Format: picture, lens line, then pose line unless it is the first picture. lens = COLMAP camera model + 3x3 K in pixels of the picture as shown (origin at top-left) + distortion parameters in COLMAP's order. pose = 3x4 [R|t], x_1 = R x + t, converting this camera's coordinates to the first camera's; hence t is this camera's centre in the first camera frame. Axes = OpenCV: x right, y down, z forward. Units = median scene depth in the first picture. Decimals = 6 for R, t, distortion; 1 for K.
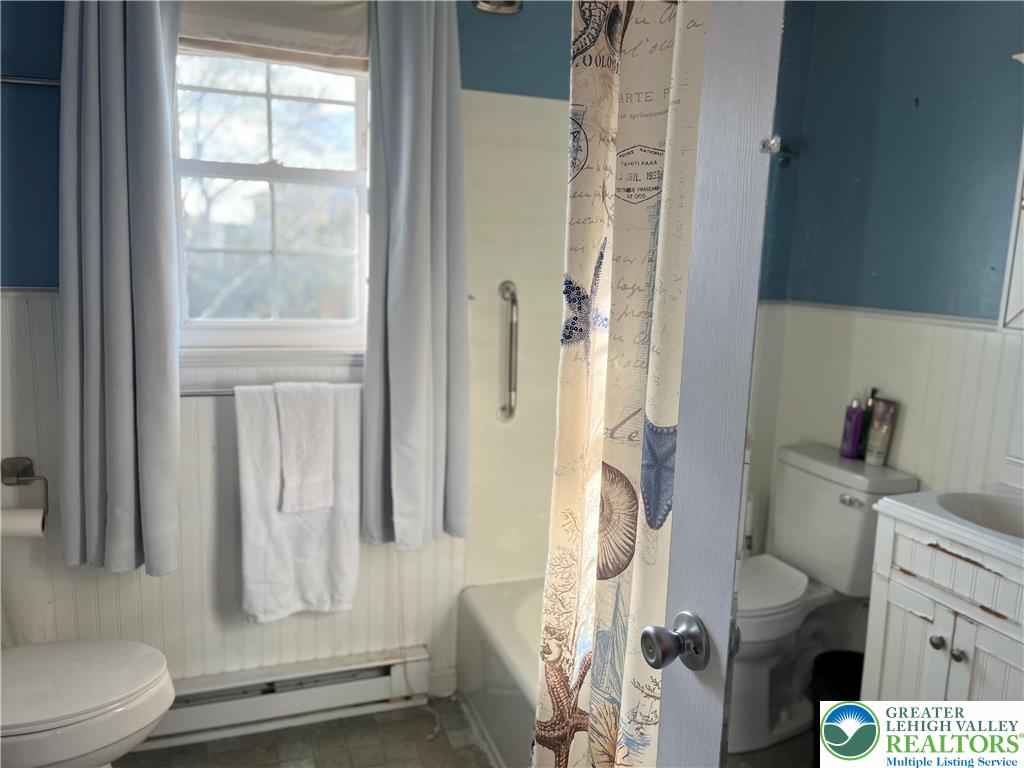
lens RADIAL K [[771.2, 0, 512.0], [0, 771.2, 384.0], [0, 0, 1]] dist [0.070301, -0.087094]
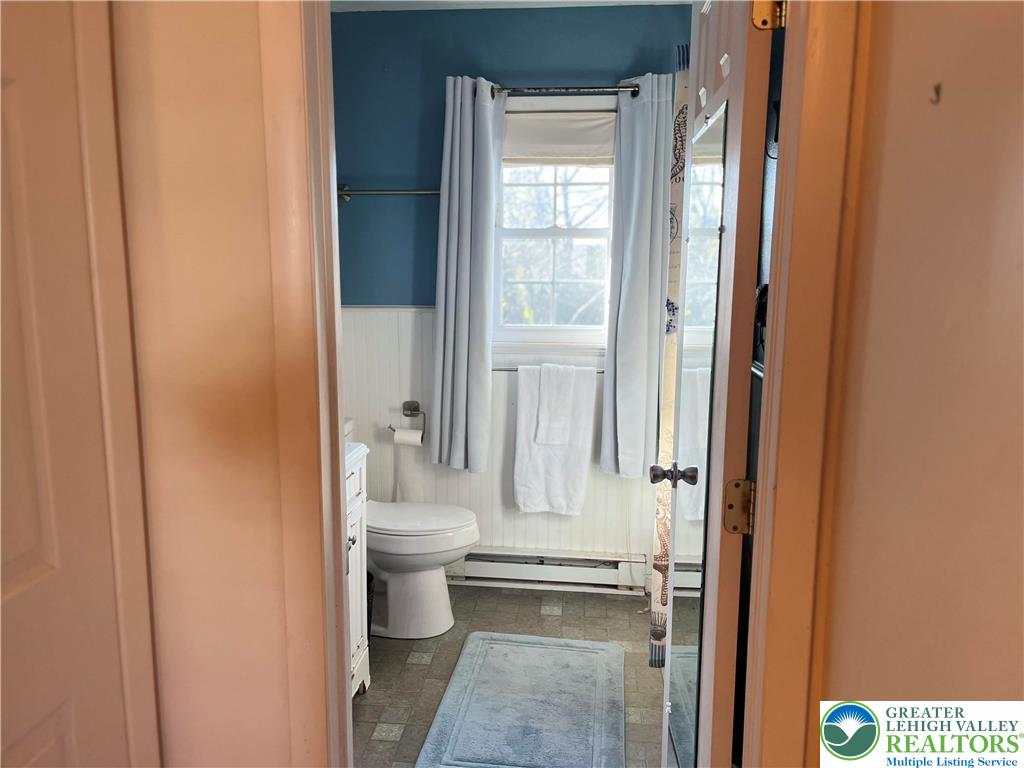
lens RADIAL K [[789.6, 0, 509.4], [0, 789.6, 415.3], [0, 0, 1]] dist [0.000890, -0.098060]
pose [[0.896956, 0.049884, -0.439296, 0.371494], [-0.044467, 0.998755, 0.022620, 0.072128], [0.439878, -0.000755, 0.898057, -0.534196]]
